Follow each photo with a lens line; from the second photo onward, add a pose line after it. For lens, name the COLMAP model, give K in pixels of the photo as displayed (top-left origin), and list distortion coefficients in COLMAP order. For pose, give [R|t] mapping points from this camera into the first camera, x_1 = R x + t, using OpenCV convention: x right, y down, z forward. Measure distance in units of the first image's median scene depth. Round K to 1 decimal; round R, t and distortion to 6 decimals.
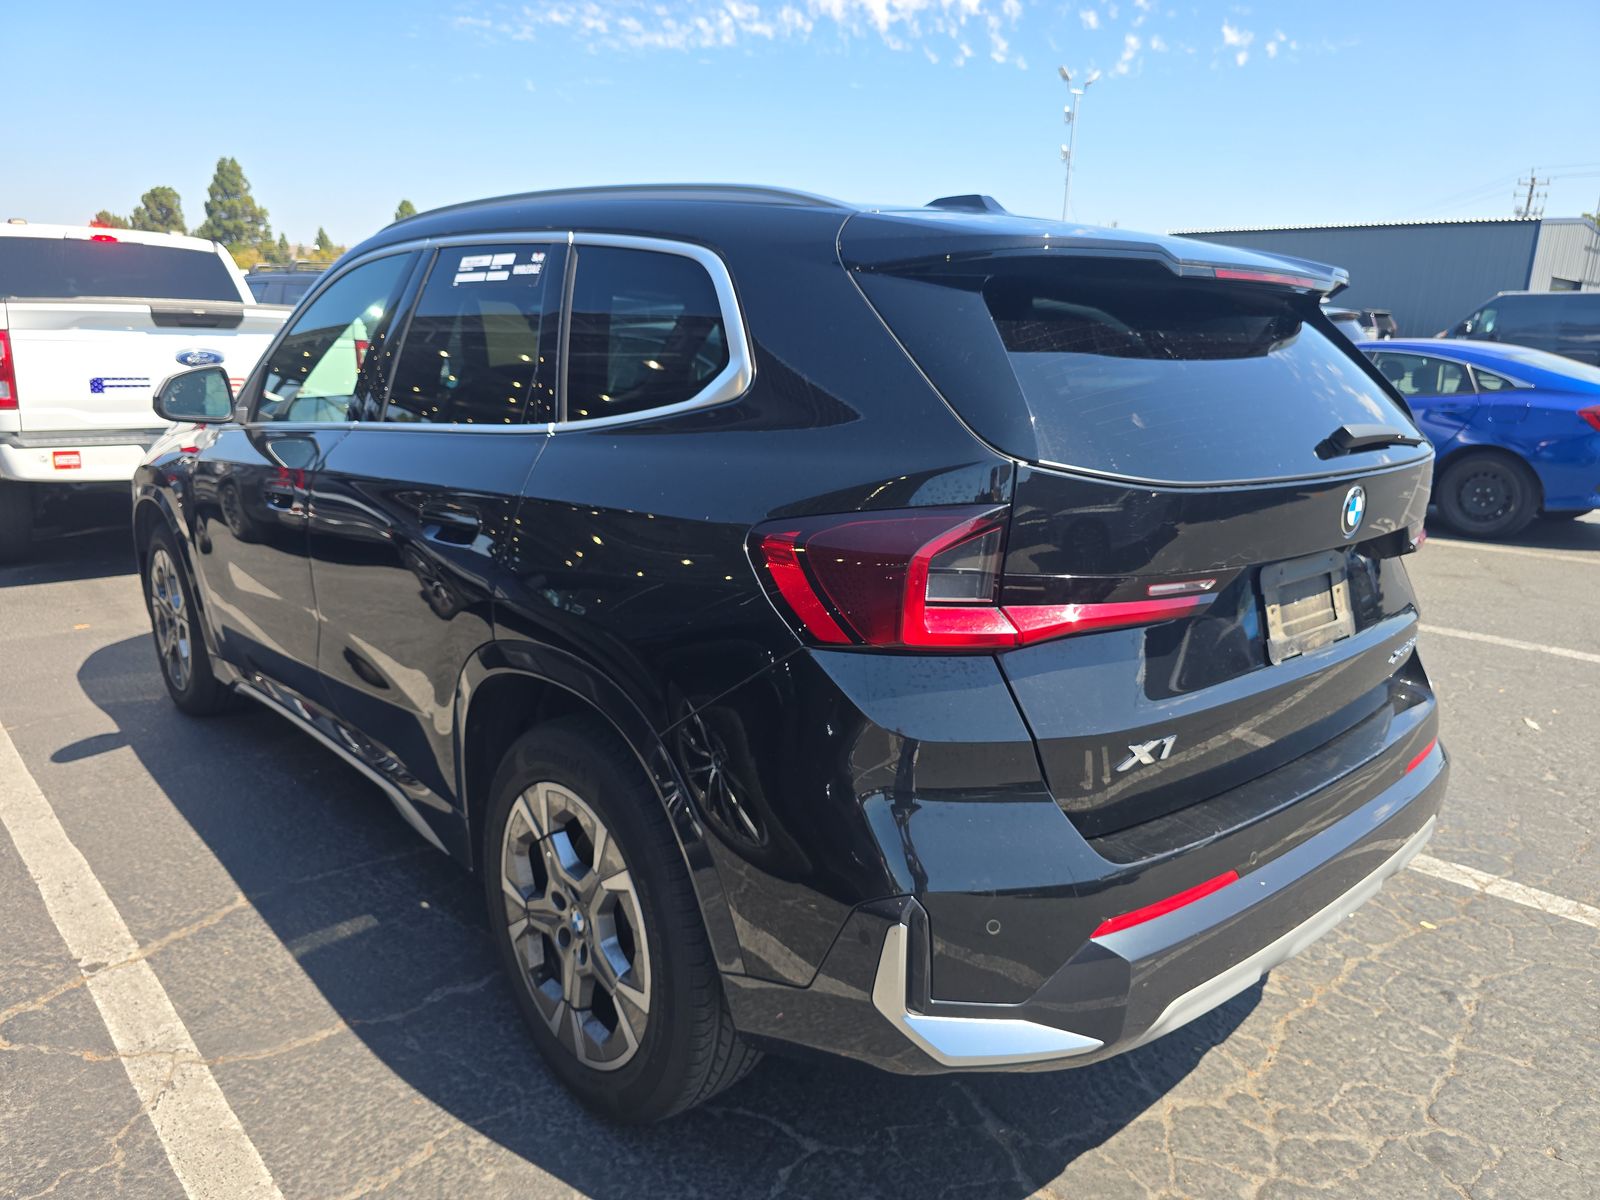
lens RADIAL K [[1104.9, 0, 794.6], [0, 1104.9, 568.4], [0, 0, 1]] dist [-0.000360, -0.001197]
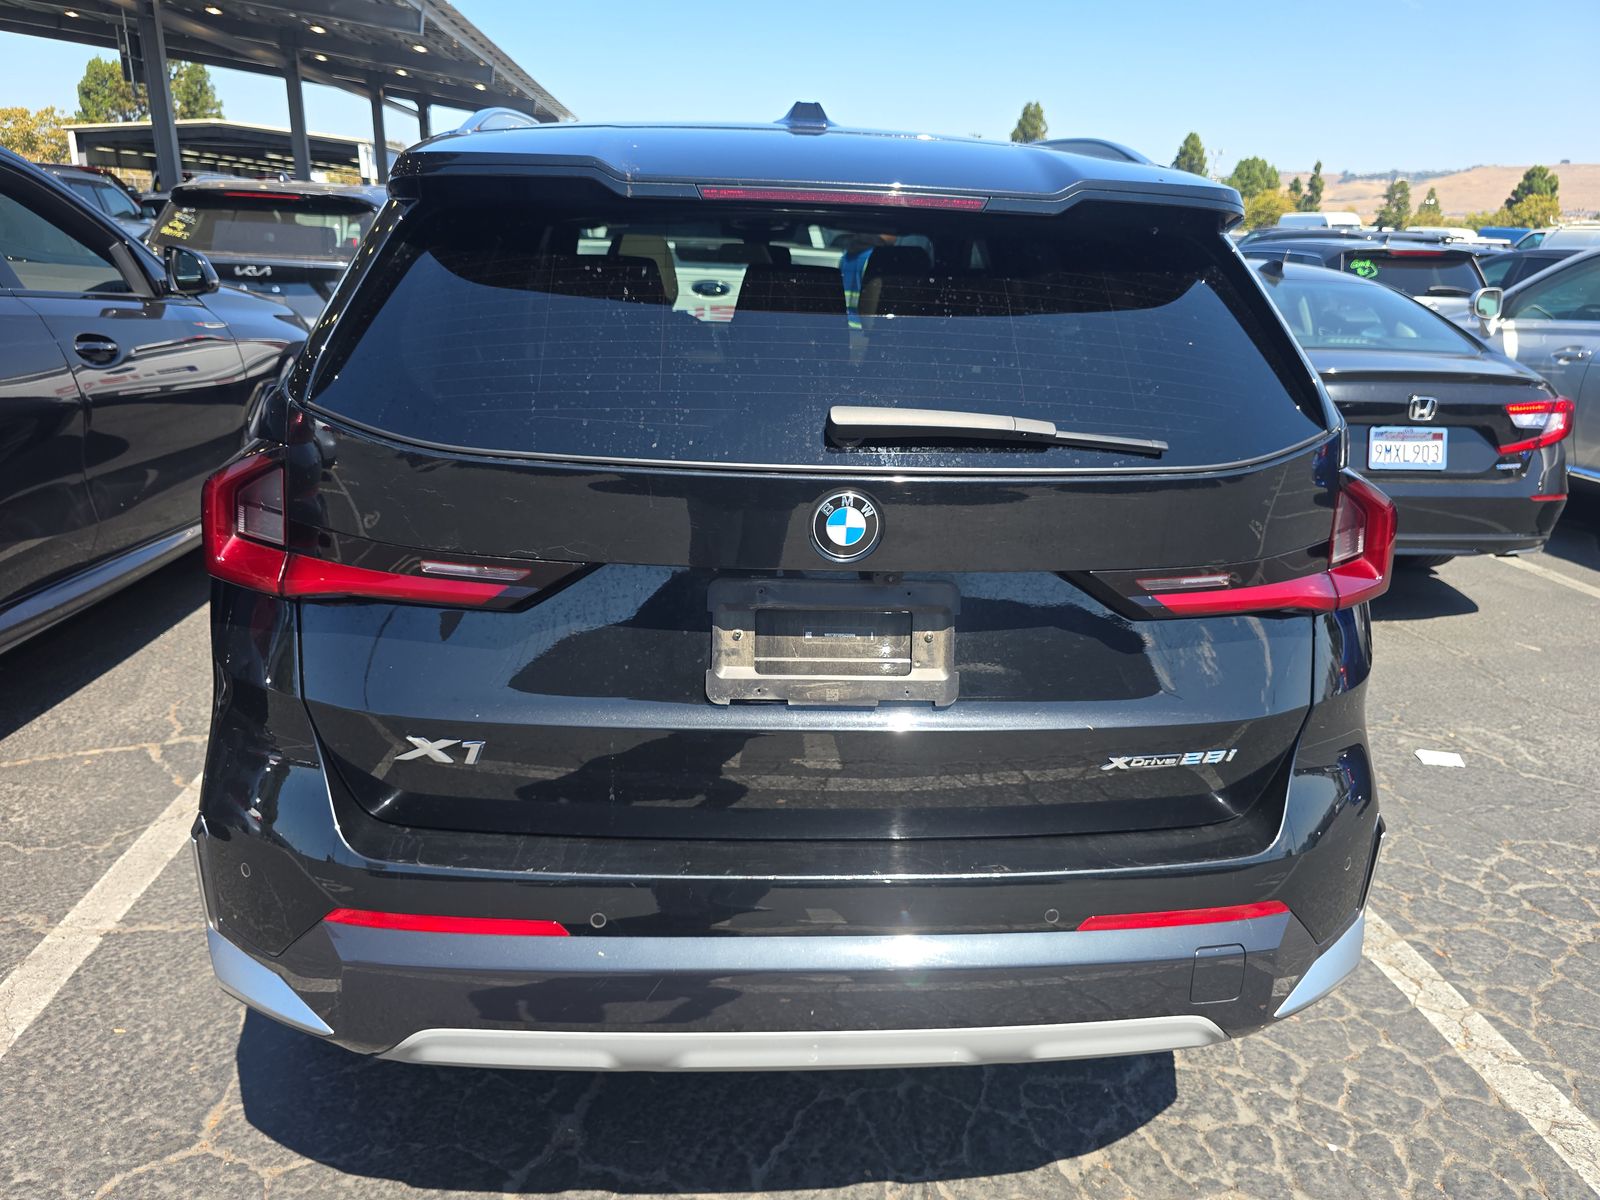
lens RADIAL K [[1104.9, 0, 794.6], [0, 1104.9, 568.4], [0, 0, 1]] dist [-0.000360, -0.001197]
pose [[0.785077, 0.169110, -0.595865, 0.764032], [-0.136710, 0.985592, 0.099596, -0.075220], [0.604123, 0.003270, 0.796885, 0.343372]]
